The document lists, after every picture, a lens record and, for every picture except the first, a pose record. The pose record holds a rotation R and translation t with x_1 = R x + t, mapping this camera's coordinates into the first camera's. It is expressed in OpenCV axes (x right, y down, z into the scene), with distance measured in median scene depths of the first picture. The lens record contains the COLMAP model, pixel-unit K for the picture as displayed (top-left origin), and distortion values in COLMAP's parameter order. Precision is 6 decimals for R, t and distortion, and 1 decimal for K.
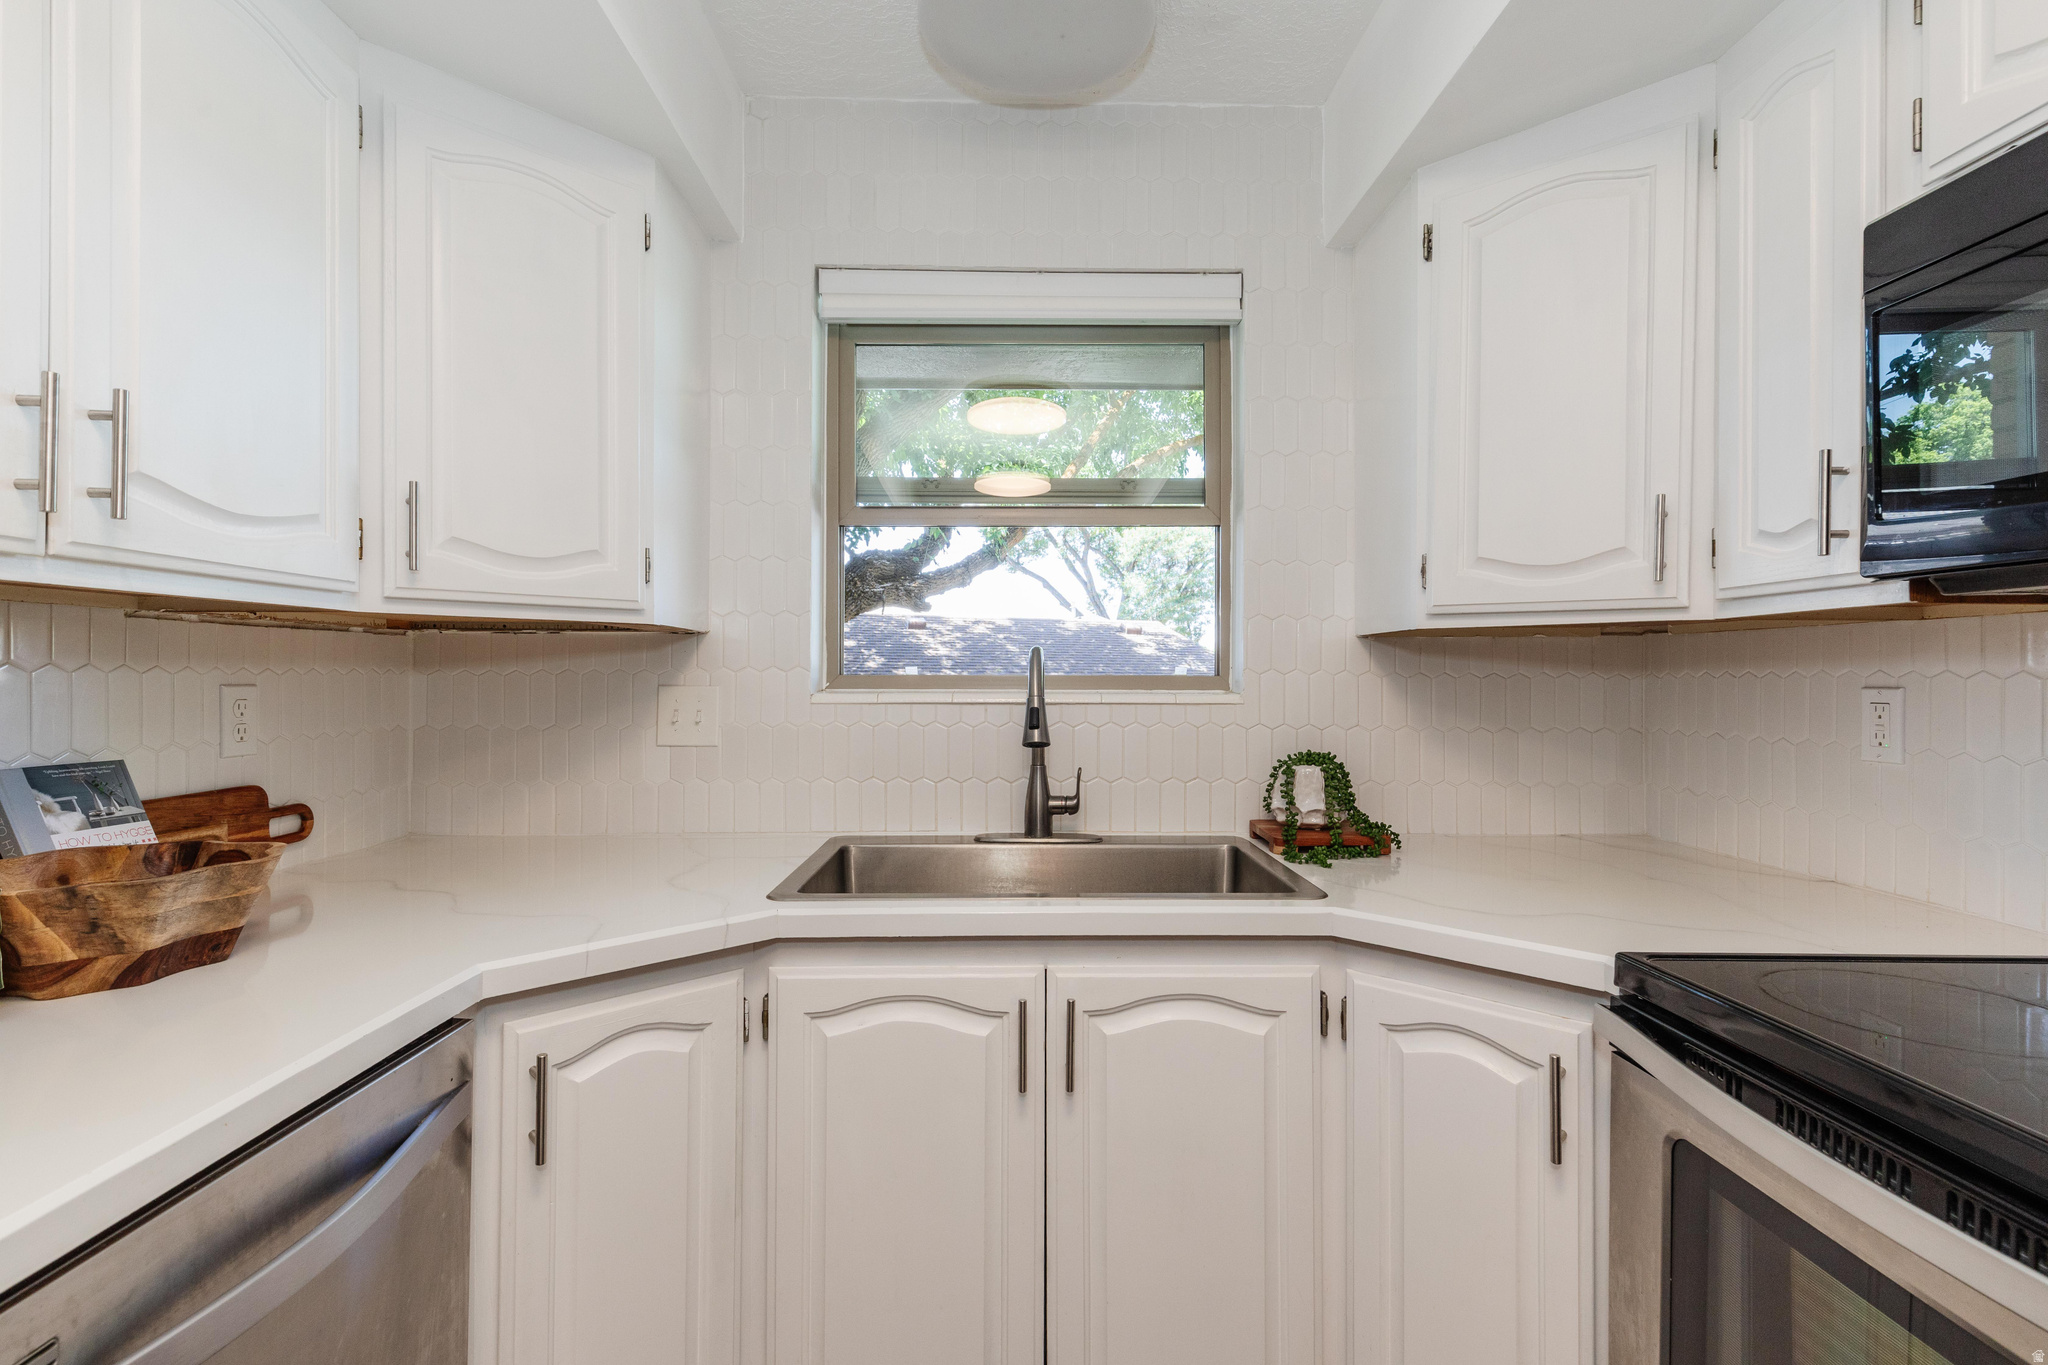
lens RADIAL K [[946.4, 0, 1005.7], [0, 946.4, 670.2], [0, 0, 1]] dist [0.010290, -0.001531]
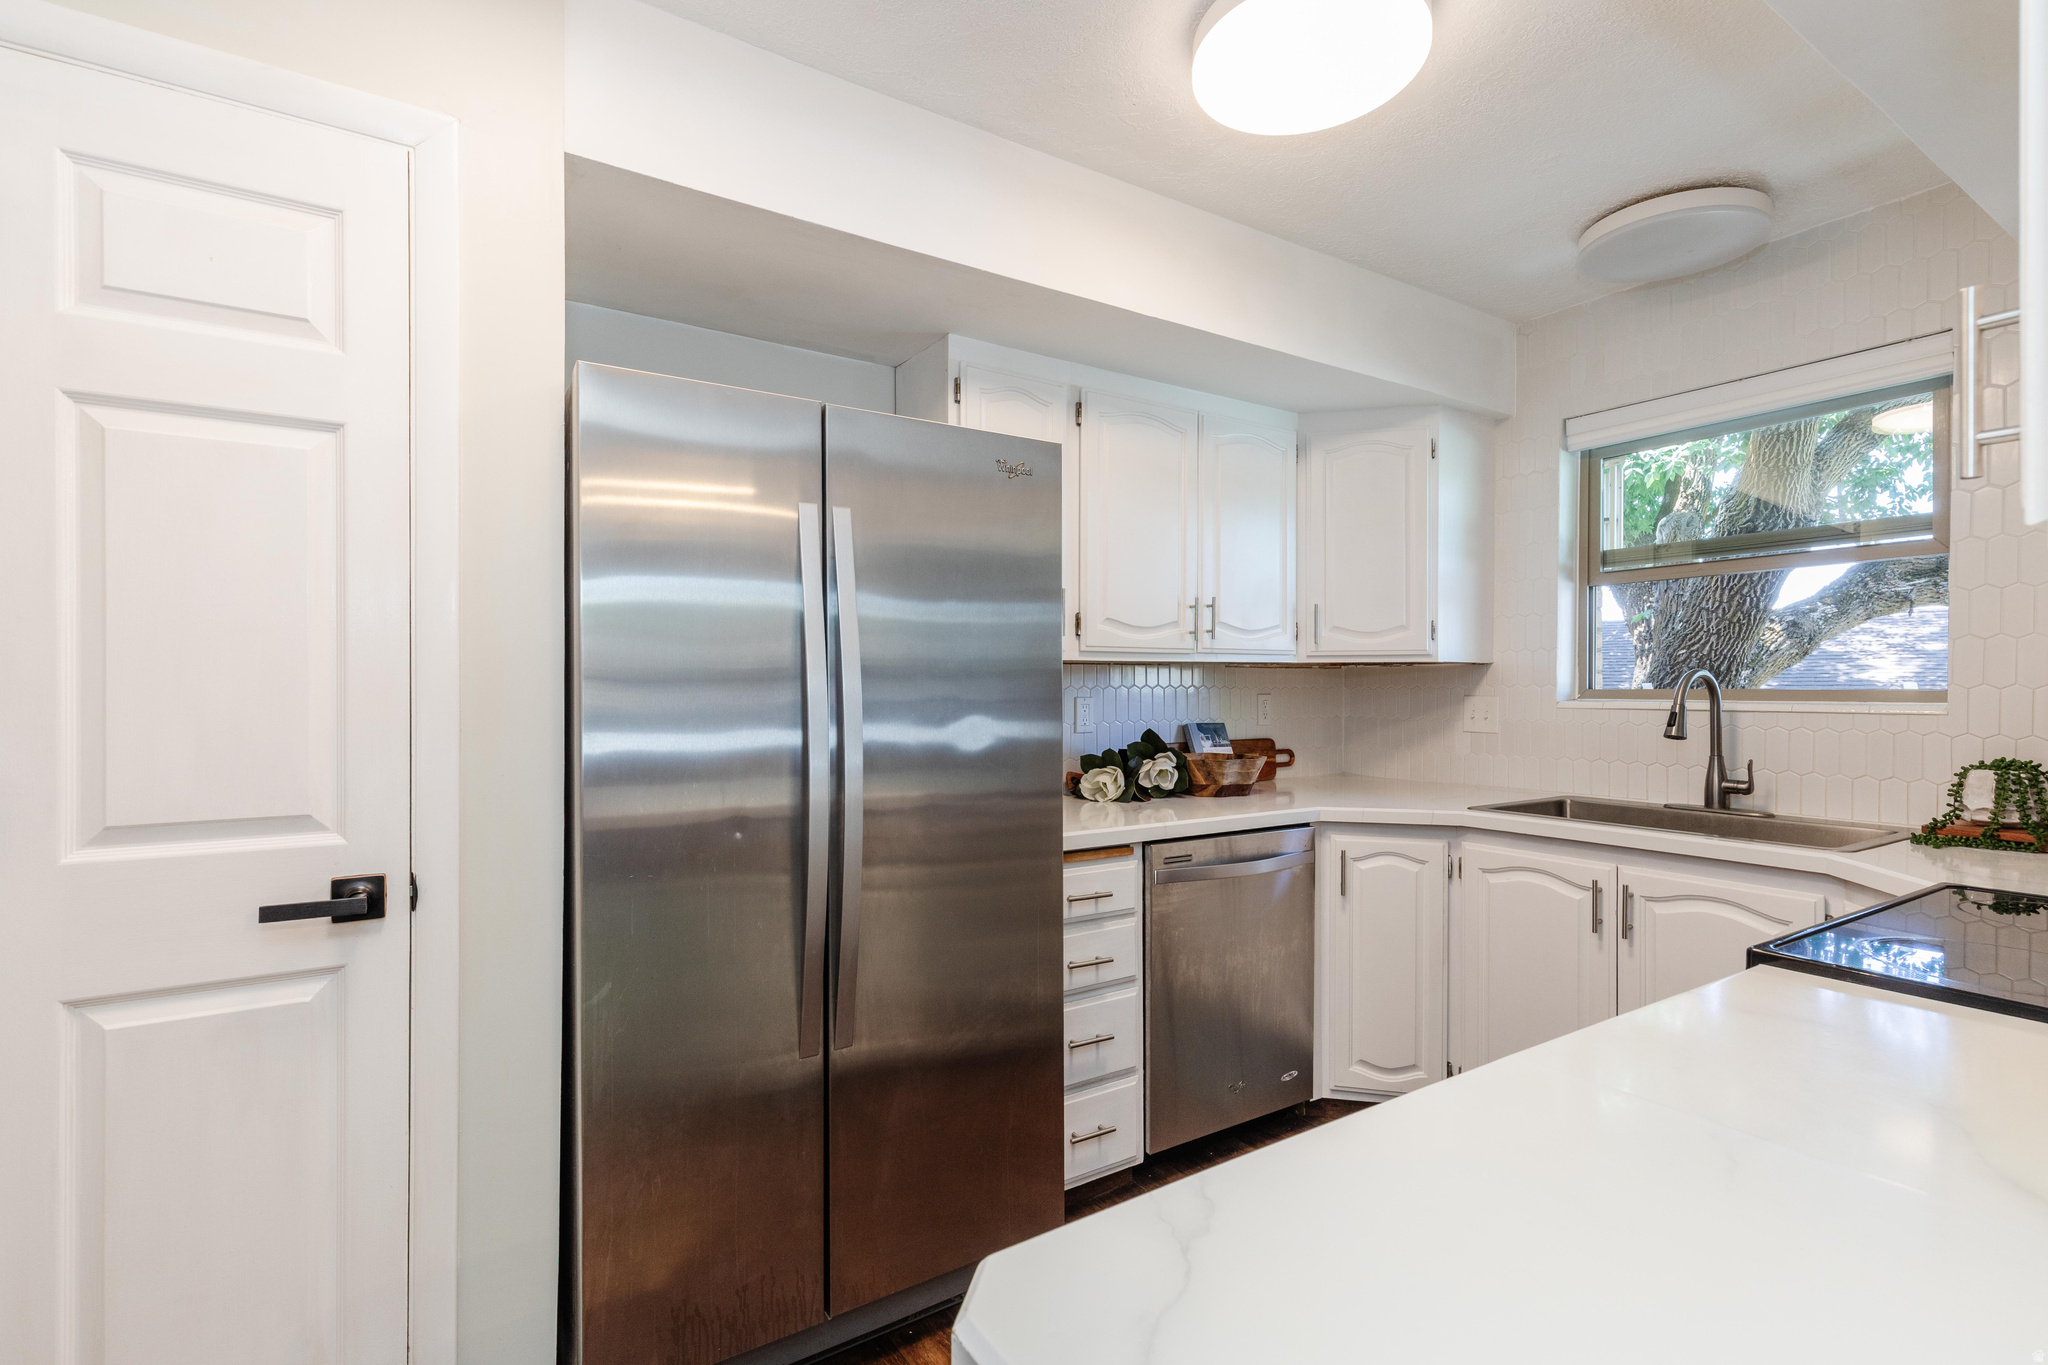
lens RADIAL K [[946.4, 0, 1034.8], [0, 946.4, 692.8], [0, 0, 1]] dist [0.010290, -0.001531]
pose [[0.535242, 0.002817, -0.844694, 0.868124], [0.008052, 0.999932, 0.008437, -0.012723], [0.844660, -0.011317, 0.535183, -0.724122]]
